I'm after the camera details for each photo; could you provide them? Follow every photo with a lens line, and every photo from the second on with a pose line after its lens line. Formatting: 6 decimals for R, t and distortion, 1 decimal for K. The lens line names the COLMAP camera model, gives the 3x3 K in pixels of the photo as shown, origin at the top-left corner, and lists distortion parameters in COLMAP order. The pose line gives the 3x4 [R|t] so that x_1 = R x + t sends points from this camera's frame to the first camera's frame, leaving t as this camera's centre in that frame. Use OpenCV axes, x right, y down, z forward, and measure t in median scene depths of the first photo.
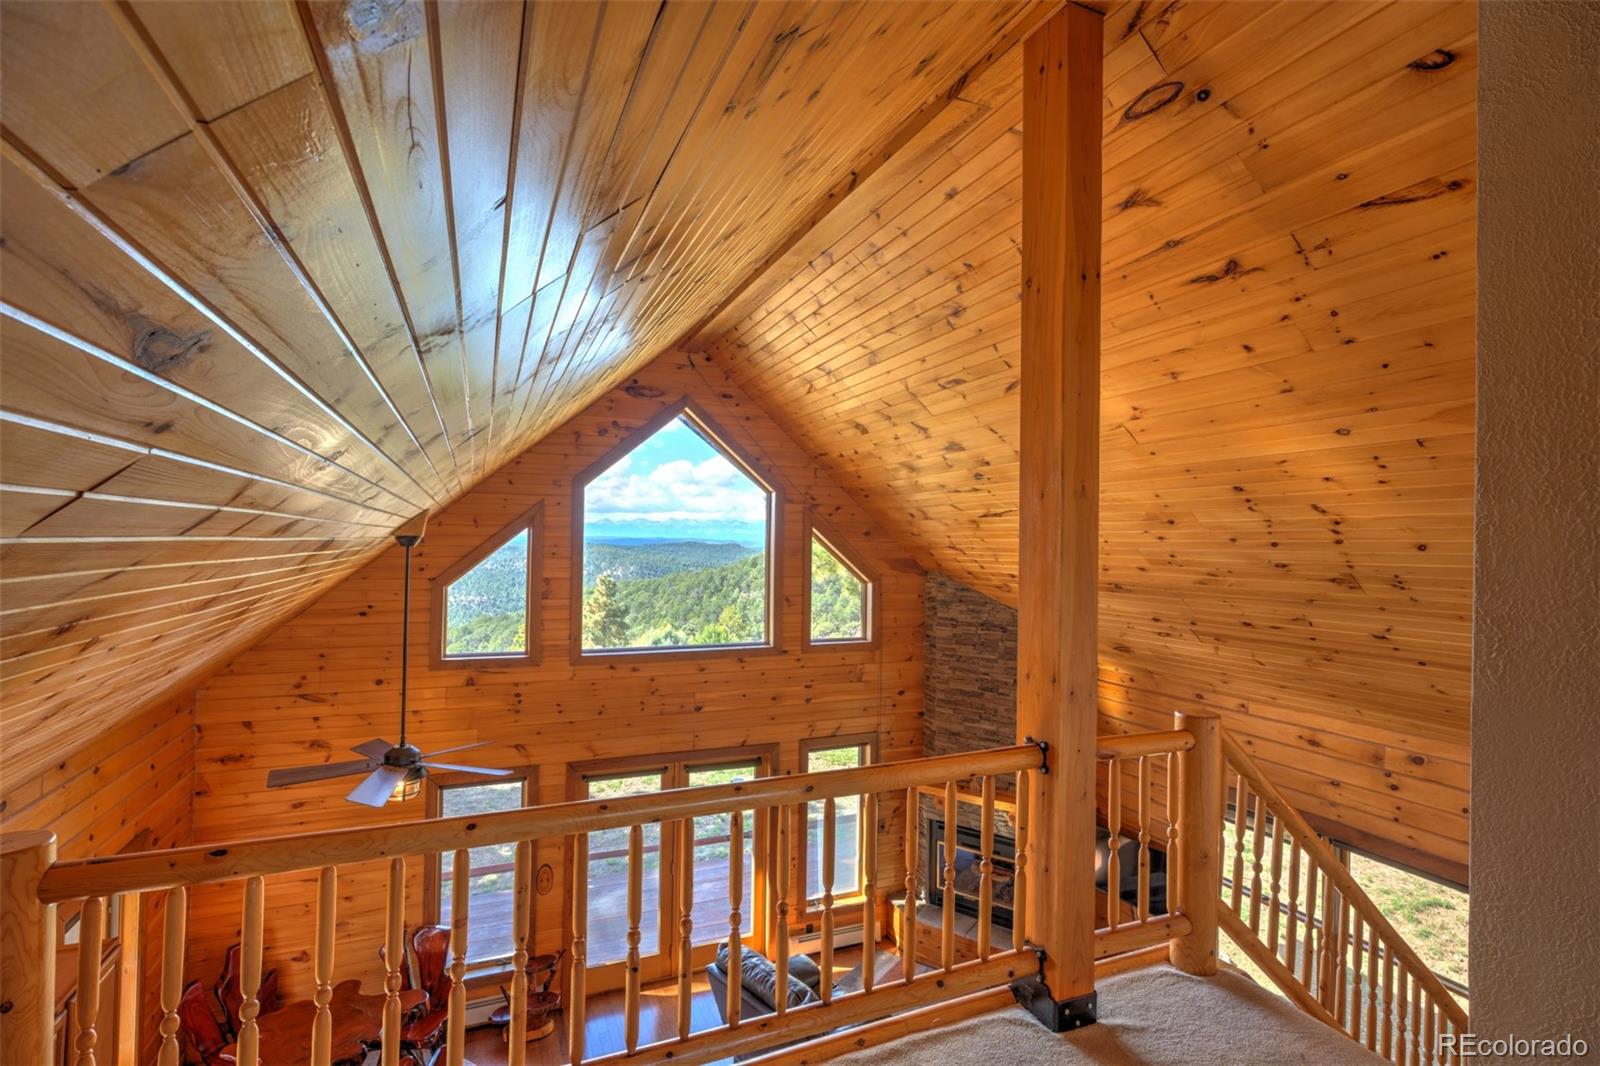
lens RADIAL K [[773.2, 0, 813.4], [0, 773.2, 538.9], [0, 0, 1]] dist [-0.001602, -0.001008]
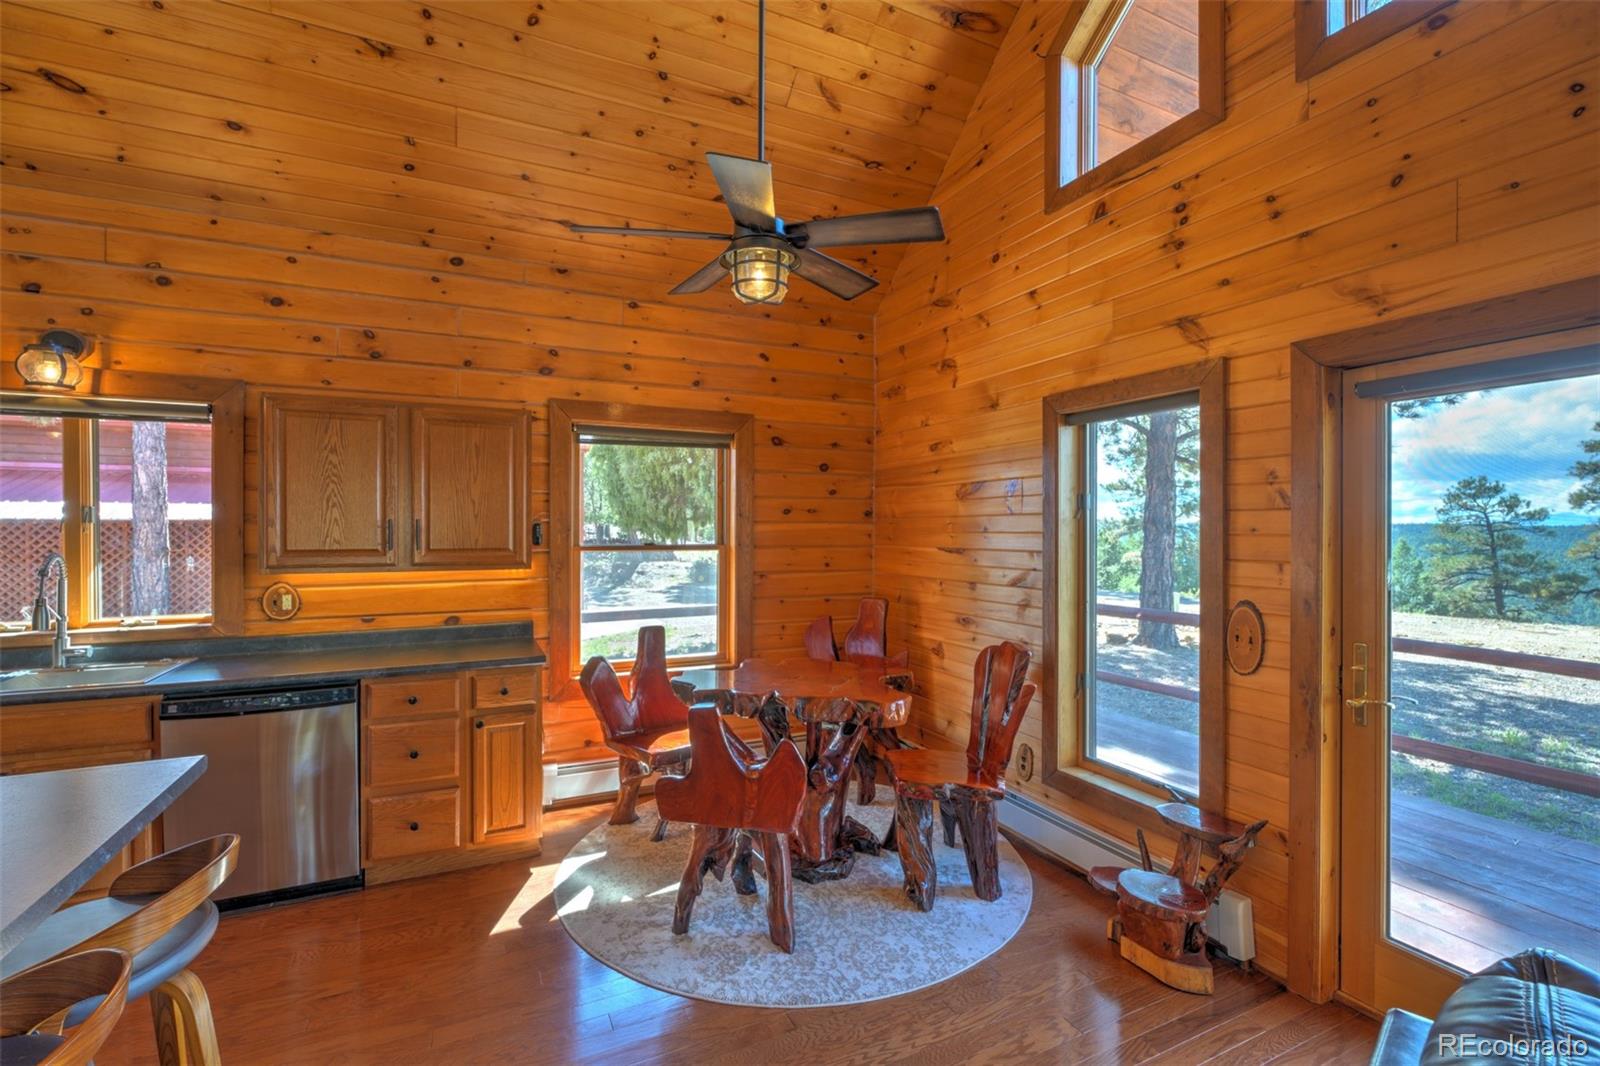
lens RADIAL K [[704.4, 0, 800.1], [0, 704.4, 532.0], [0, 0, 1]] dist [0.000570, 0.000008]
pose [[0.034399, -0.011781, -0.999339, 0.014421], [0.005520, 0.999918, -0.011598, 0.345645], [0.999393, -0.005118, 0.034461, 0.670505]]
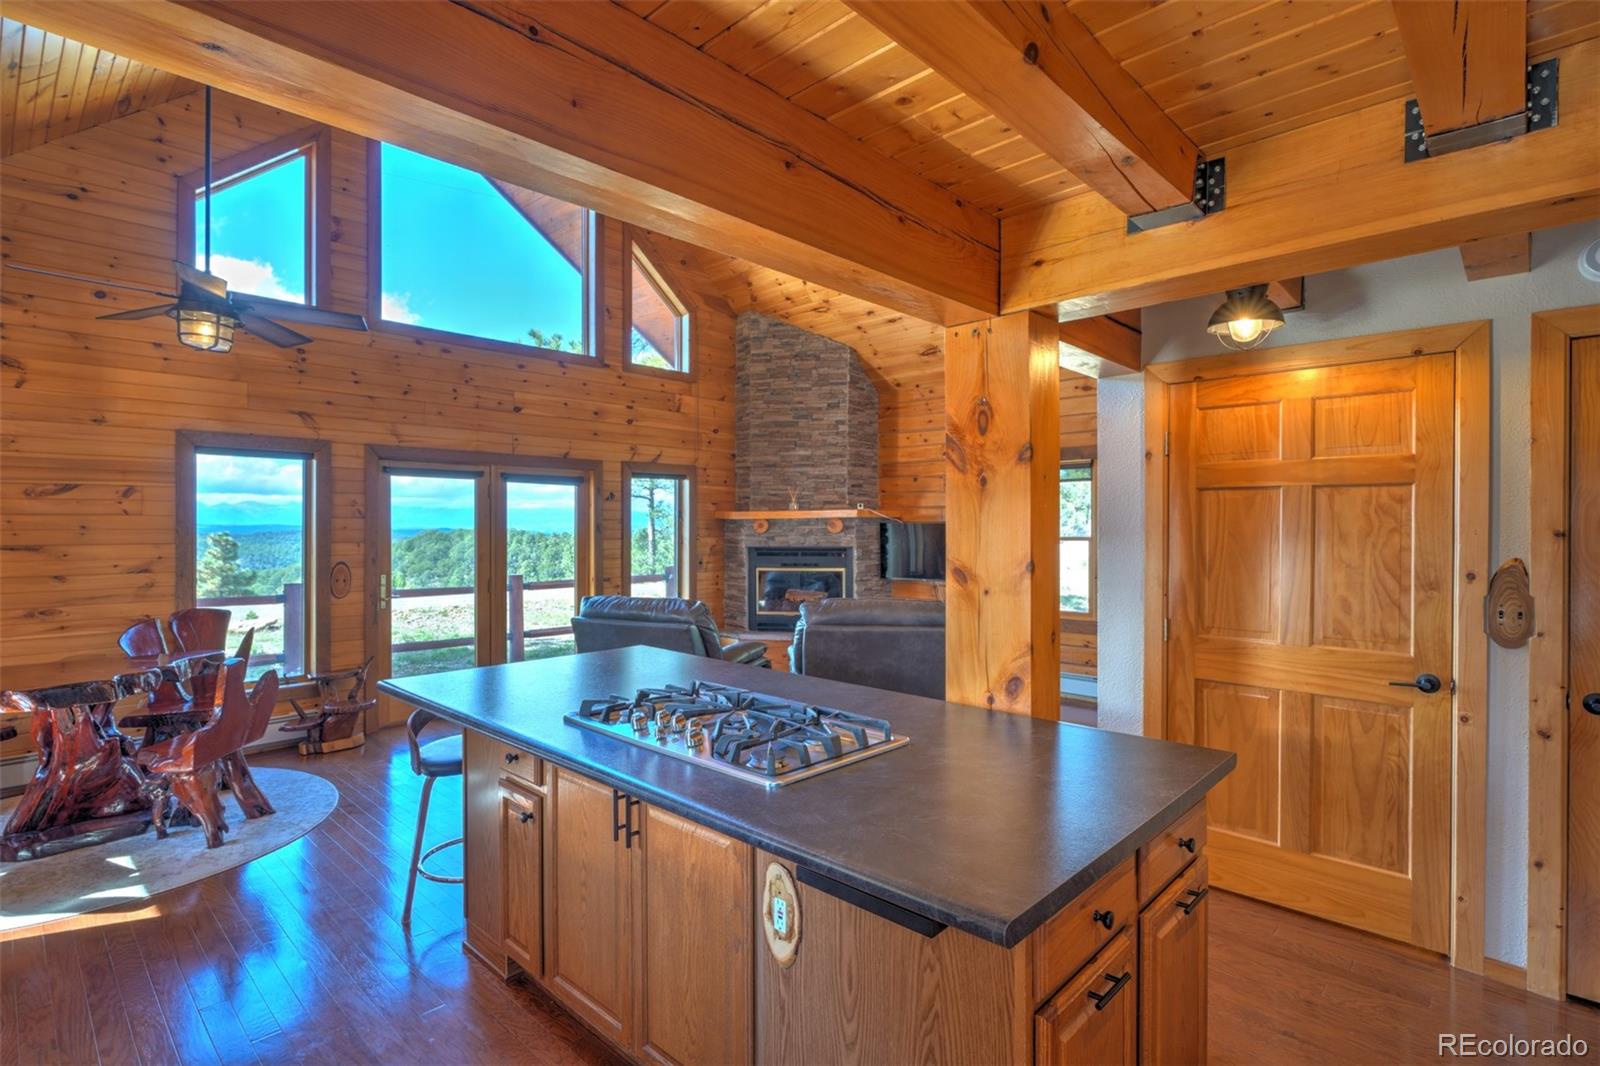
lens RADIAL K [[773.2, 0, 809.5], [0, 773.2, 533.2], [0, 0, 1]] dist [-0.001602, -0.001008]
pose [[0.917833, -0.018655, 0.396529, -0.189551], [0.011753, 0.999734, 0.019829, 0.338133], [-0.396793, -0.013539, 0.917808, 0.027451]]
